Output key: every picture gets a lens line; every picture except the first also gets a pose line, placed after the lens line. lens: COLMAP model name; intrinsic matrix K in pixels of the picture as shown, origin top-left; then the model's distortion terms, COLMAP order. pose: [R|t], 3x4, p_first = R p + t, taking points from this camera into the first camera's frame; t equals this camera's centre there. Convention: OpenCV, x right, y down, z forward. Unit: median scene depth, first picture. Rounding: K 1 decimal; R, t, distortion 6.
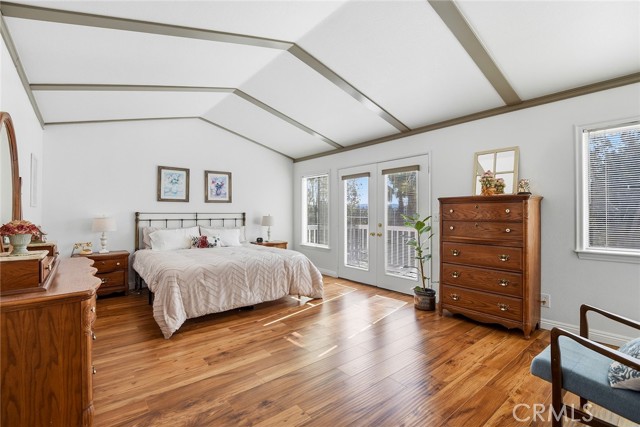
lens RADIAL K [[298.9, 0, 327.0], [0, 298.9, 216.6], [0, 0, 1]] dist [-0.008264, -0.001486]
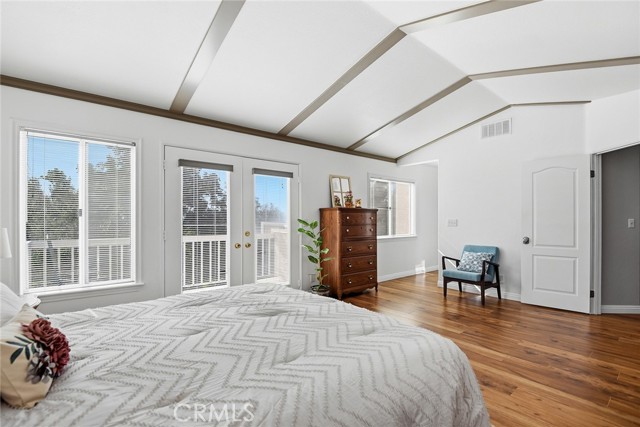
lens RADIAL K [[298.9, 0, 327.0], [0, 298.9, 216.6], [0, 0, 1]] dist [-0.008264, -0.001486]
pose [[-0.017393, 0.010909, 0.999789, -0.651731], [0.006995, 0.999917, -0.010788, -0.008284], [-0.999824, 0.006806, -0.017468, 0.799034]]
